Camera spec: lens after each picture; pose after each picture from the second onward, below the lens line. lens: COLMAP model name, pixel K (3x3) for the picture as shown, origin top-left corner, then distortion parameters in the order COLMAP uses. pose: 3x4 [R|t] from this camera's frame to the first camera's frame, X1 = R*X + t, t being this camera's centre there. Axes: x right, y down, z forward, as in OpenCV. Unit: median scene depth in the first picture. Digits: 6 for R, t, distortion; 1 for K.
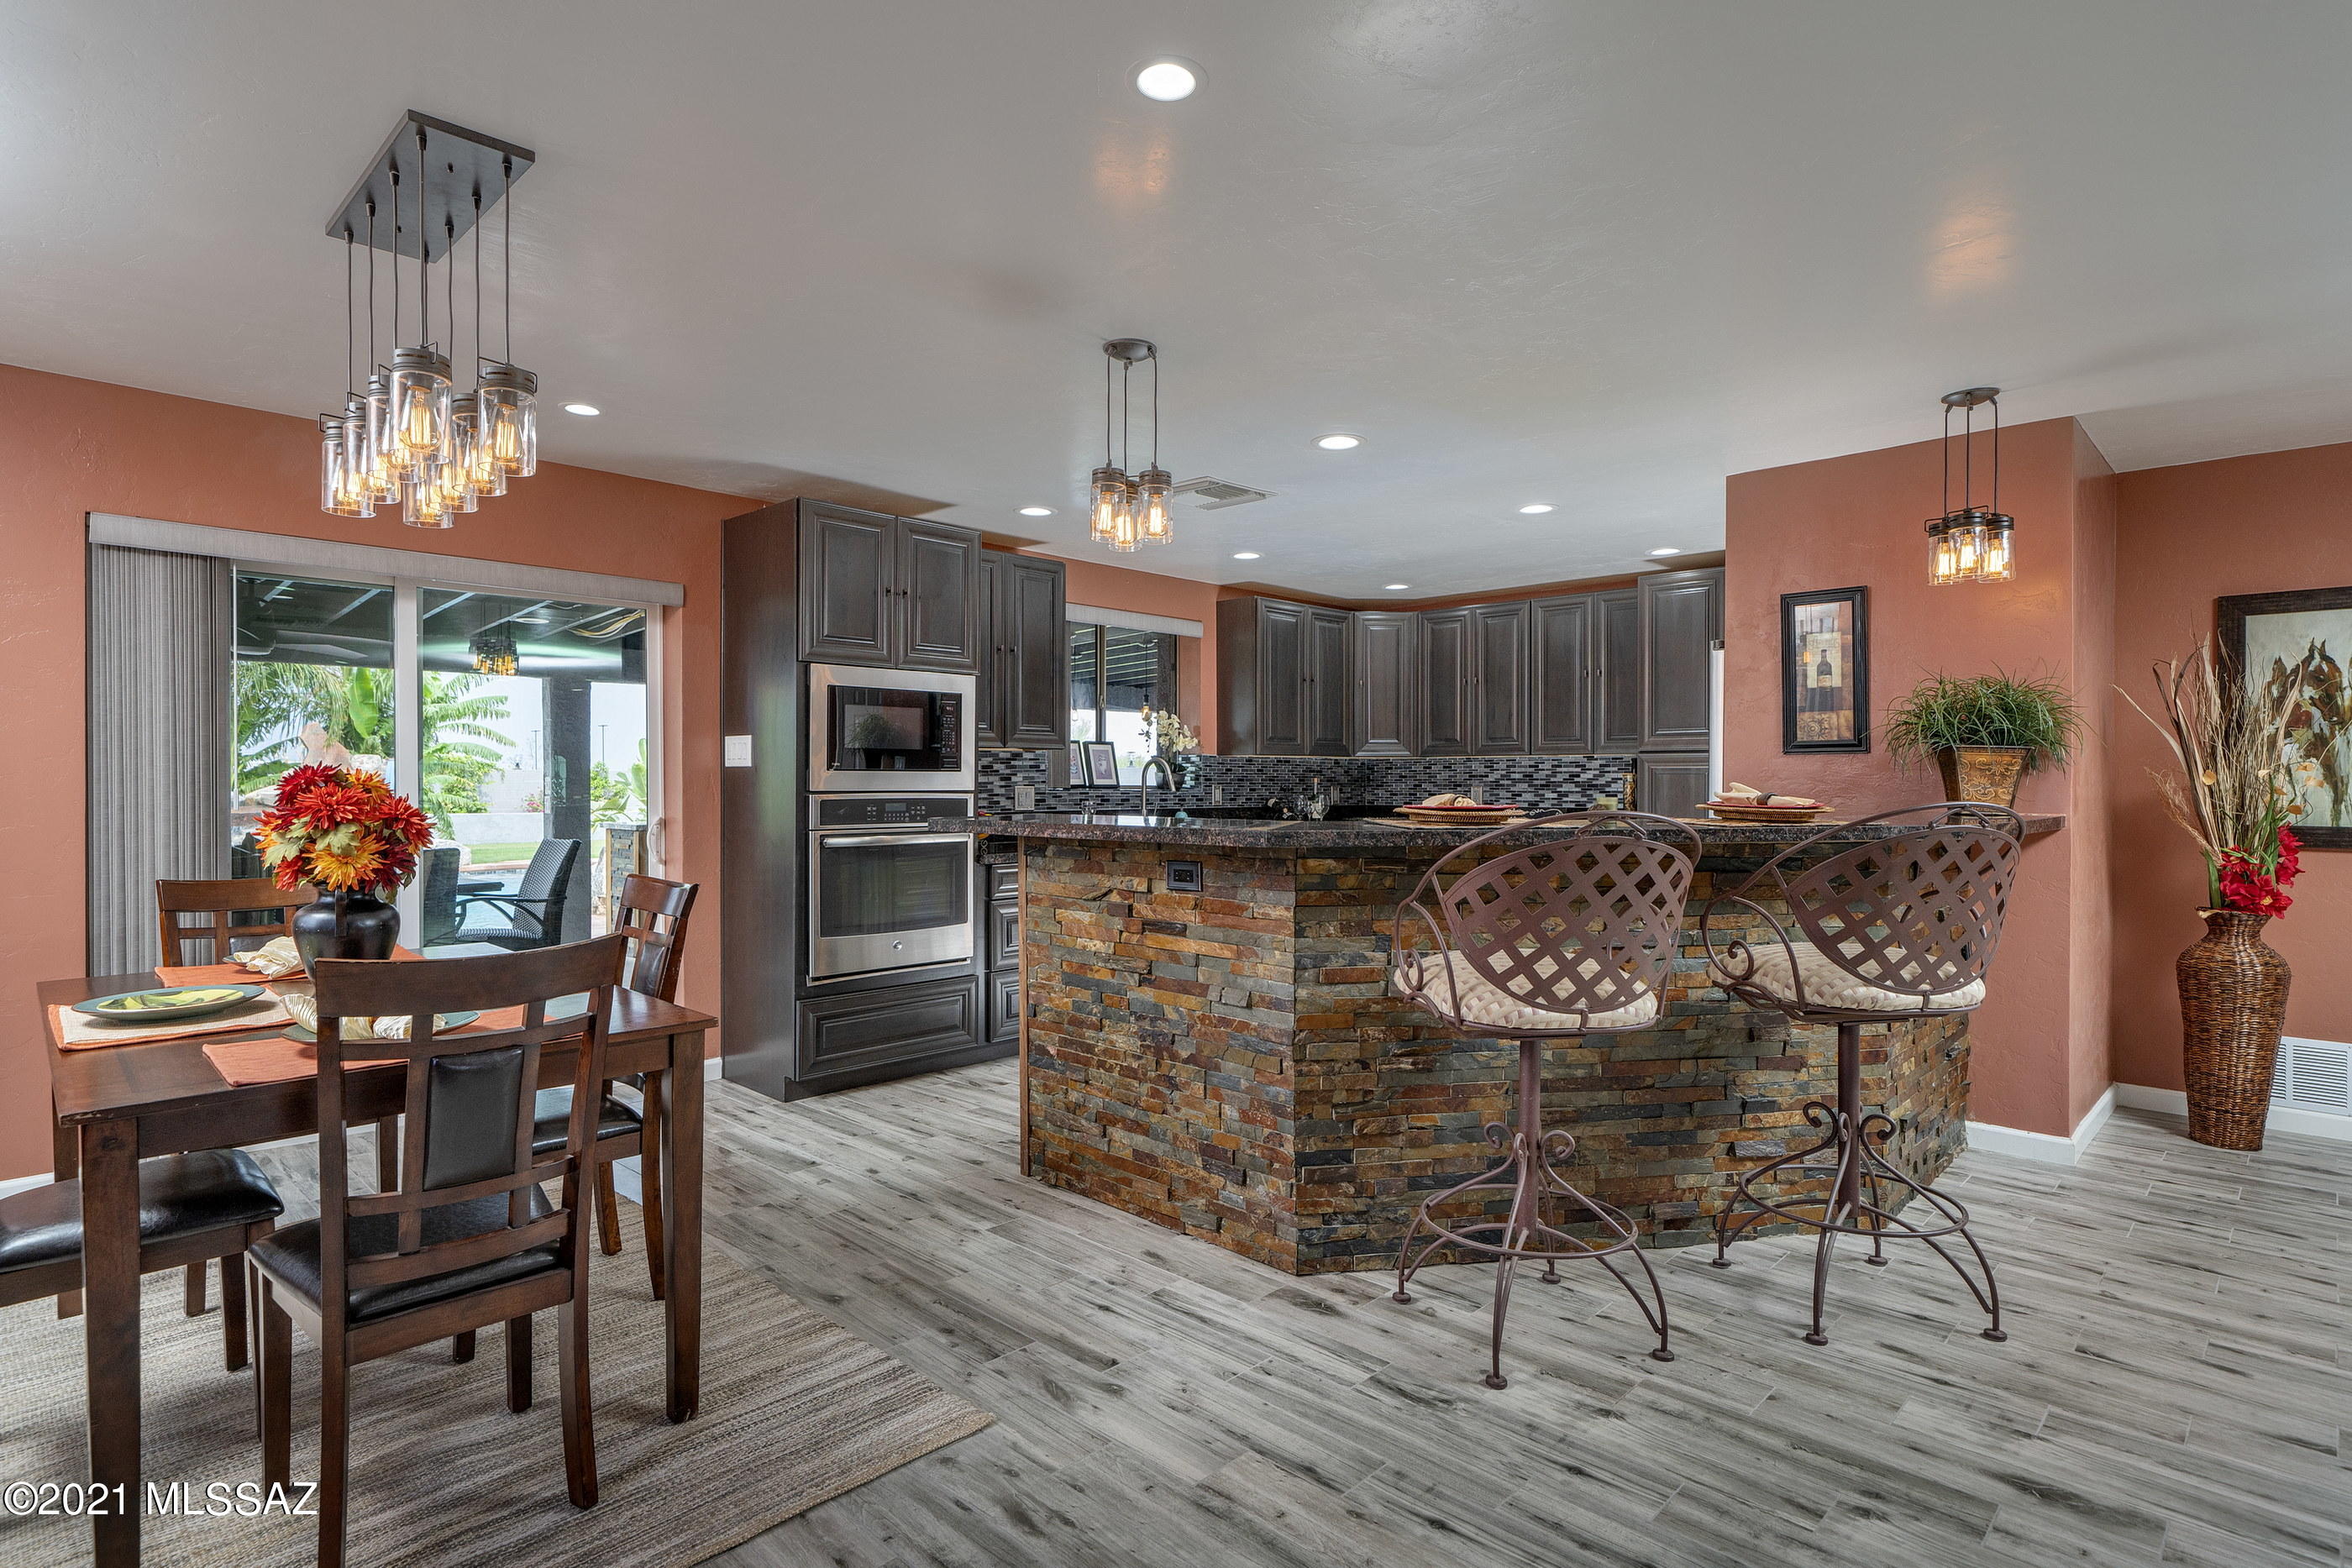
lens RADIAL K [[1211.4, 0, 1172.4], [0, 1211.4, 785.8], [0, 0, 1]] dist [-0.000126, 0.000205]
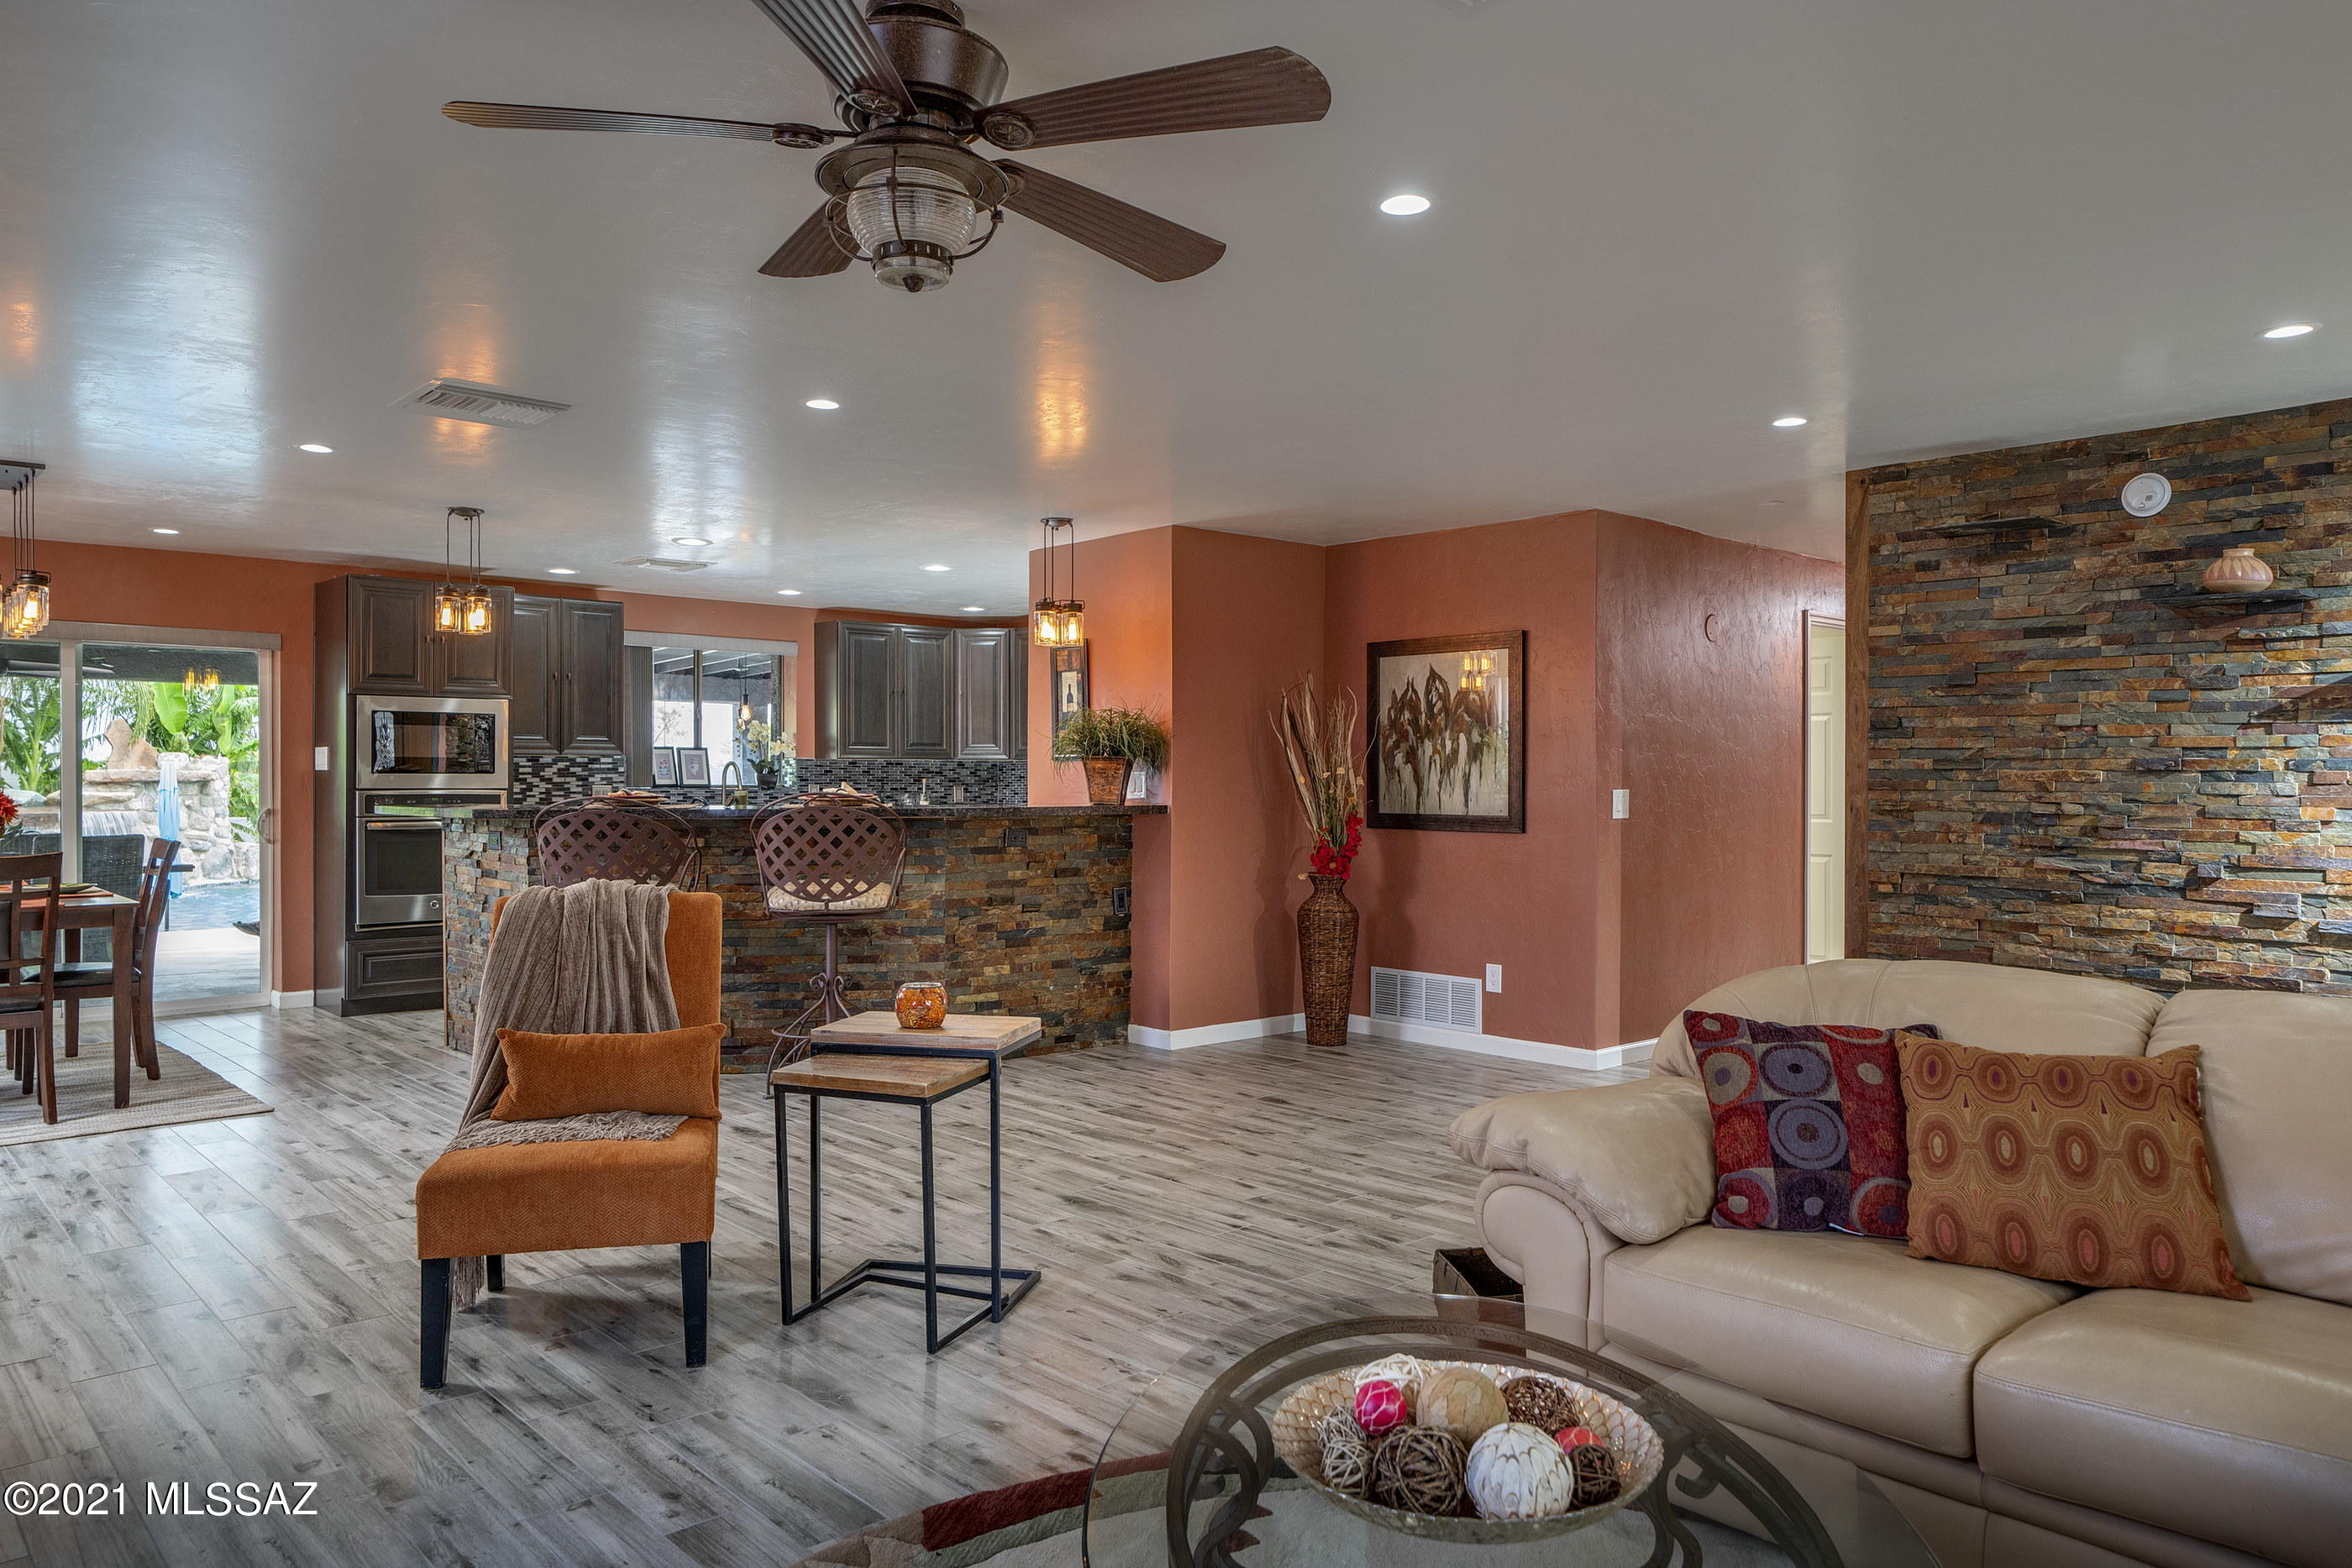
lens RADIAL K [[1579.4, 0, 1180.8], [0, 1579.4, 780.0], [0, 0, 1]] dist [0.002929, -0.001397]
pose [[0.998753, -0.000659, -0.049921, 0.662964], [0.000420, 0.999988, -0.004780, 0.003176], [0.049923, 0.004753, 0.998742, -0.677569]]
